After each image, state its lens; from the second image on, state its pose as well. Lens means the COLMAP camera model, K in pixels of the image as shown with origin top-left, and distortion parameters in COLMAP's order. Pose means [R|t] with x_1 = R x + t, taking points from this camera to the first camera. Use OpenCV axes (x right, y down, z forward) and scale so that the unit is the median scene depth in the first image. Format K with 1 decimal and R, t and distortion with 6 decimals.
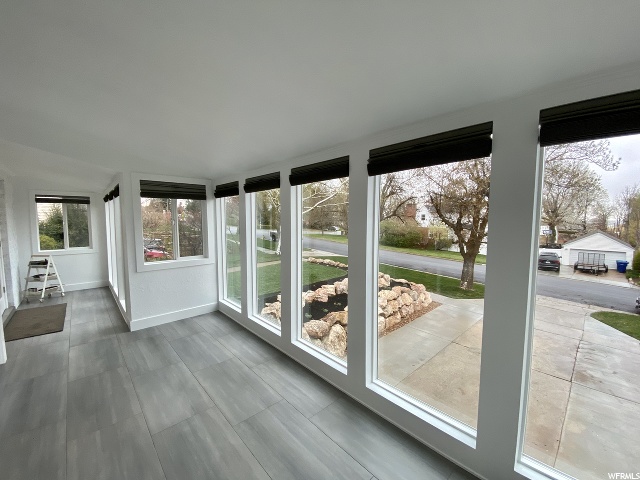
lens RADIAL K [[257.4, 0, 321.3], [0, 257.4, 215.1], [0, 0, 1]] dist [-0.039691, 0.000048]
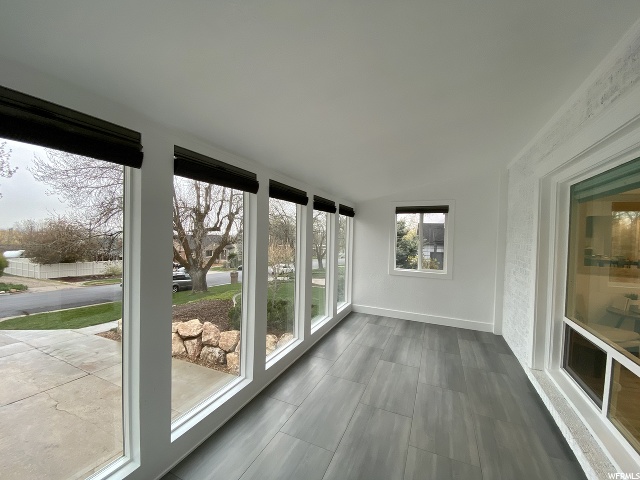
lens RADIAL K [[262.1, 0, 320.0], [0, 262.1, 240.0], [0, 0, 1]] dist [0.000391, -0.000319]
pose [[-0.367132, -0.038129, 0.929387, -0.476900], [-0.049266, 0.998554, 0.021506, 0.004846], [-0.928863, -0.037892, -0.368480, 0.542812]]
